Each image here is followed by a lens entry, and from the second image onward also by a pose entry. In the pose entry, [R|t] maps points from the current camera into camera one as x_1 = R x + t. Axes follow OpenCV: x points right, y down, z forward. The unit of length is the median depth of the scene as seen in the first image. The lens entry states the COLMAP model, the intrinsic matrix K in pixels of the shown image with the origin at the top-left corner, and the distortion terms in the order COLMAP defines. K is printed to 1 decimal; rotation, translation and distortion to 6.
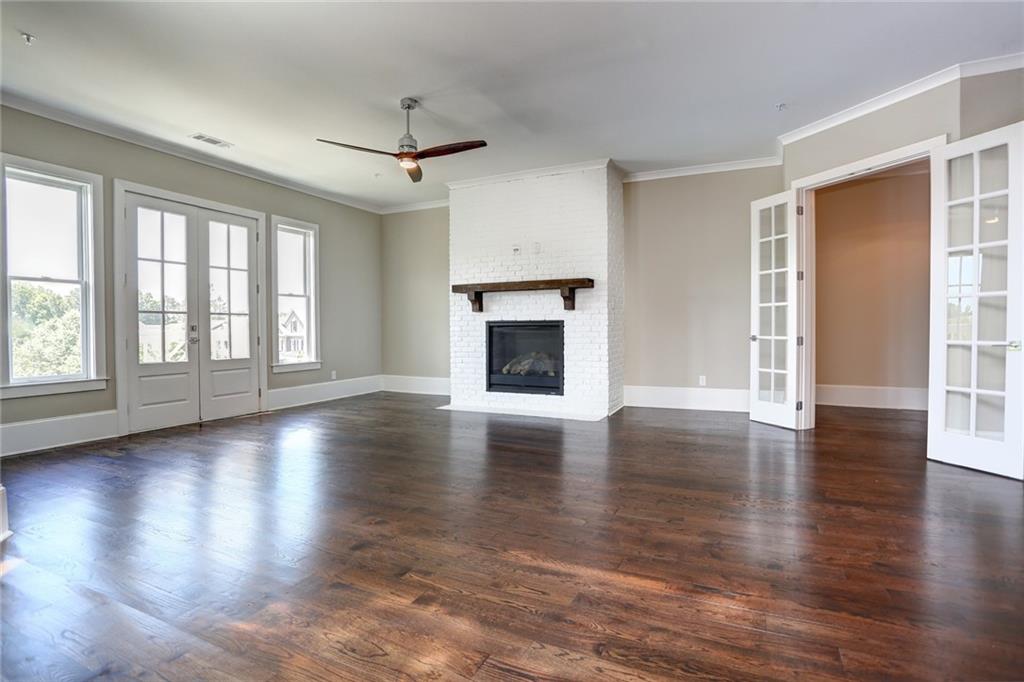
lens RADIAL K [[517.2, 0, 516.2], [0, 517.2, 340.2], [0, 0, 1]] dist [-0.074464, 0.026218]
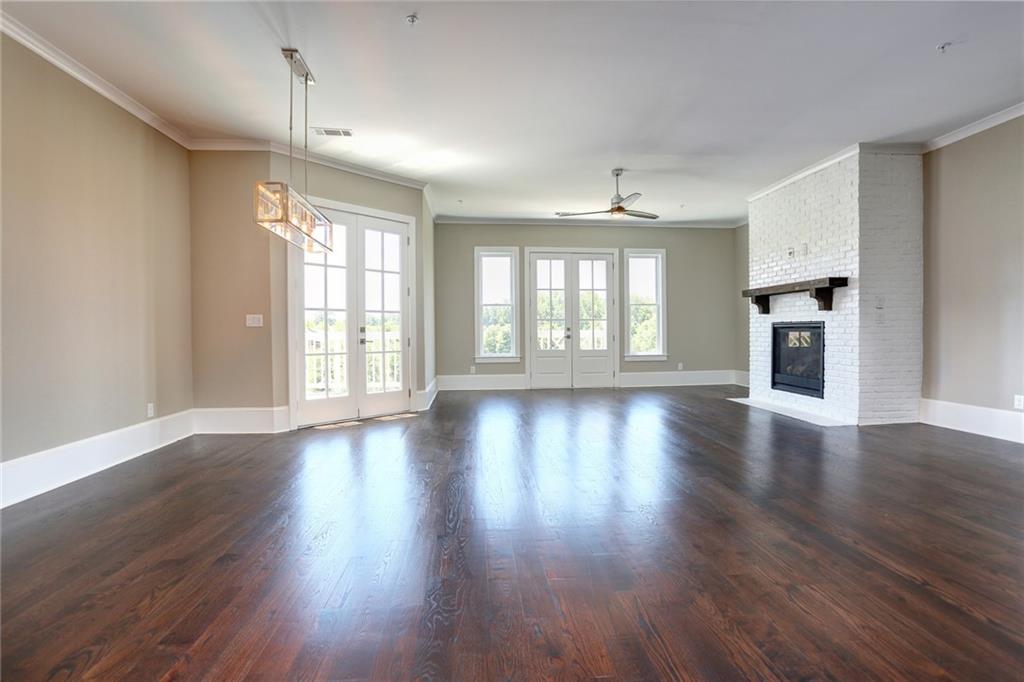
lens RADIAL K [[517.2, 0, 516.2], [0, 517.2, 340.2], [0, 0, 1]] dist [-0.074464, 0.026218]
pose [[0.504703, 0.018796, -0.863088, 0.616205], [-0.017918, 0.999776, 0.011295, -0.003529], [0.863107, 0.009765, 0.504927, 0.022545]]
